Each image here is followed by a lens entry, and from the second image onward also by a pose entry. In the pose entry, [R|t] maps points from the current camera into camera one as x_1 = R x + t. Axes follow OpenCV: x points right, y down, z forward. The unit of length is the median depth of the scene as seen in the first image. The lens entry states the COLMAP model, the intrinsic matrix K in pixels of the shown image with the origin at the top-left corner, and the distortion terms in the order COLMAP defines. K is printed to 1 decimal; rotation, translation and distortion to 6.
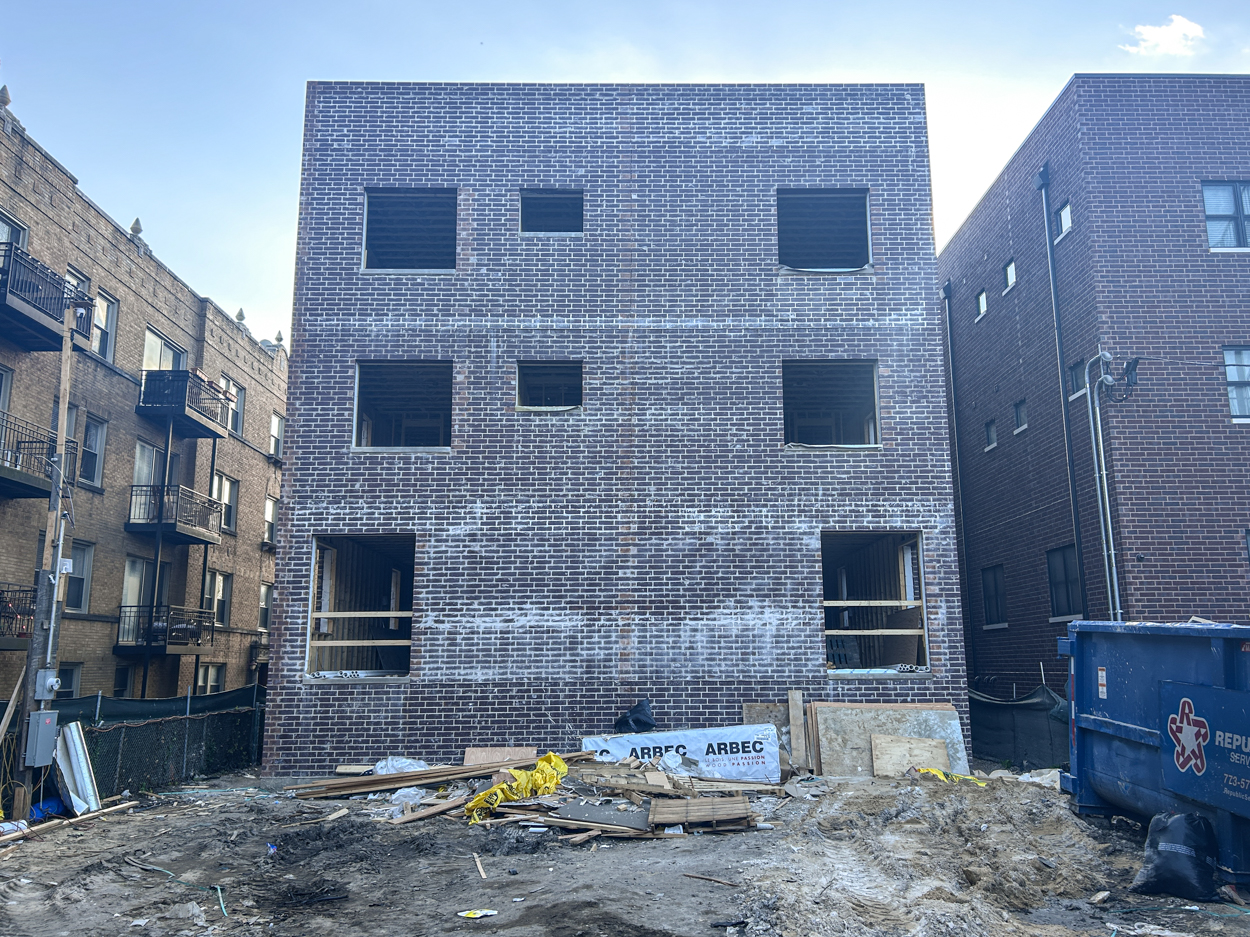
lens RADIAL K [[943.0, 0, 639.5], [0, 943.0, 492.3], [0, 0, 1]] dist [0.045663, -0.032816]
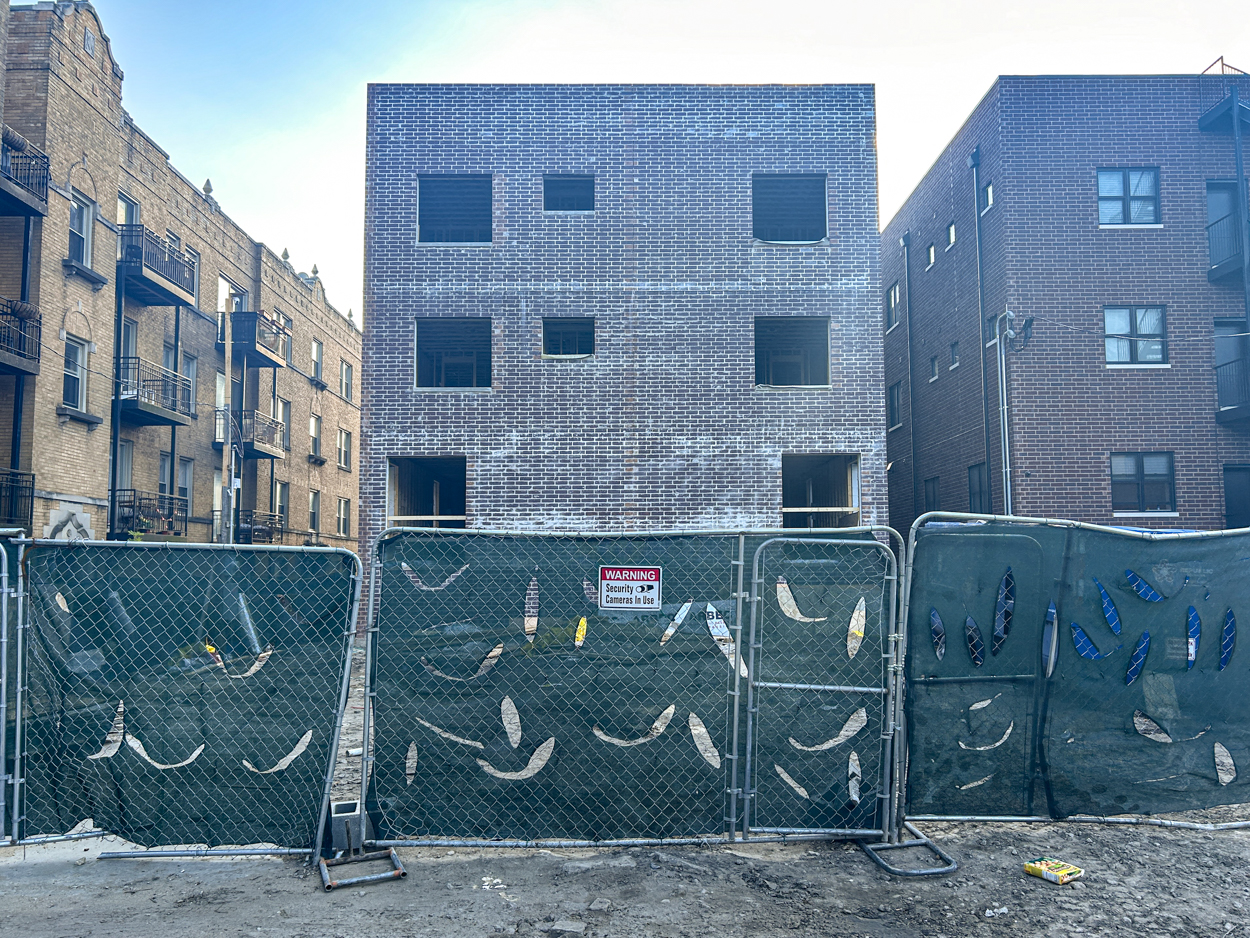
lens RADIAL K [[943.0, 0, 628.2], [0, 943.0, 491.1], [0, 0, 1]] dist [0.045663, -0.032816]
pose [[0.999948, -0.000294, -0.010183, -0.003357], [0.001315, 0.994953, 0.100335, -0.037218], [0.010102, -0.100343, 0.994902, -0.278957]]
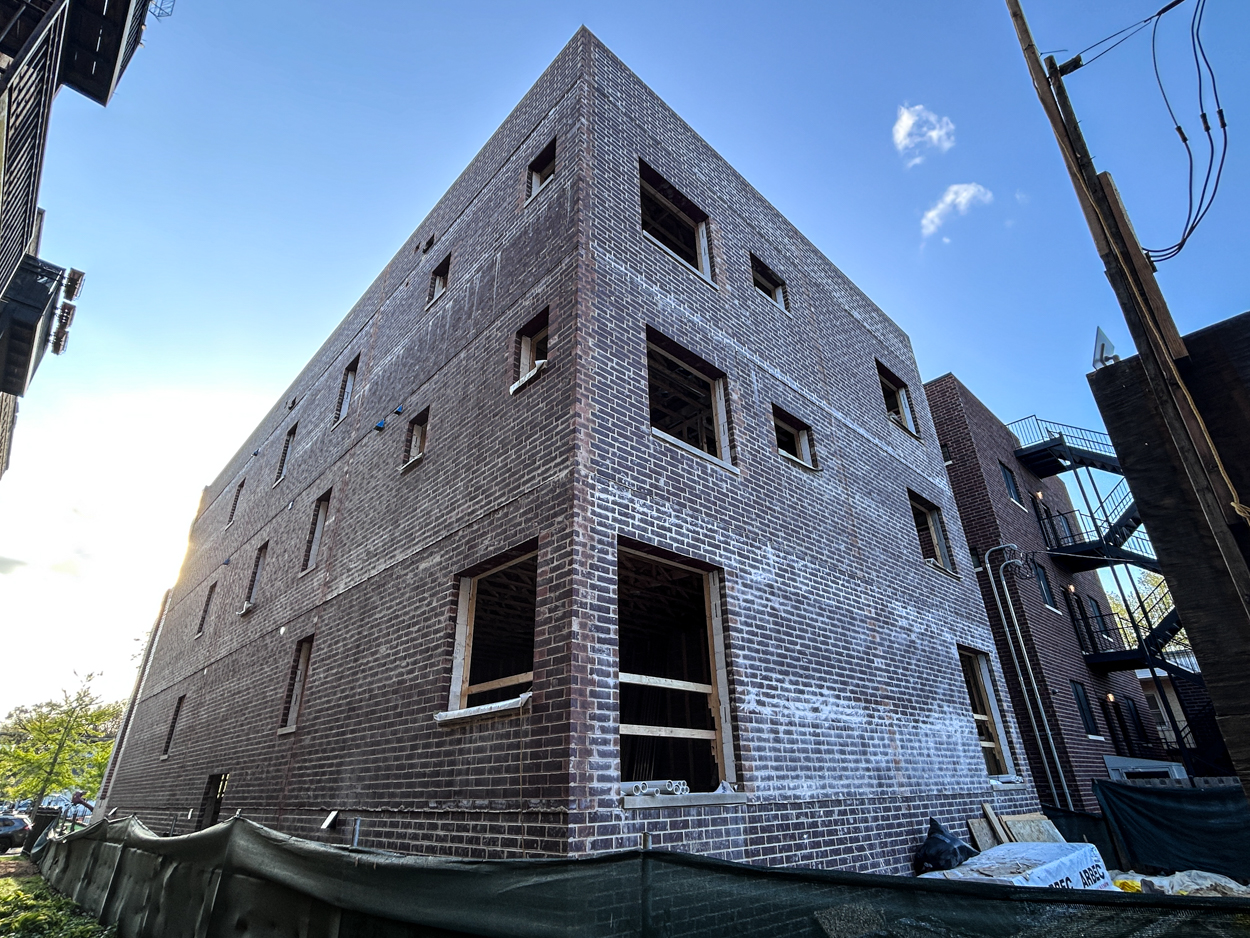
lens RADIAL K [[629.5, 0, 613.2], [0, 629.5, 472.8], [0, 0, 1]] dist [-0.007856, -0.003340]
pose [[0.748458, 0.296110, 0.593405, -0.594876], [-0.119533, 0.940364, -0.318477, 0.134662], [-0.652321, 0.167435, 0.739218, 0.692773]]
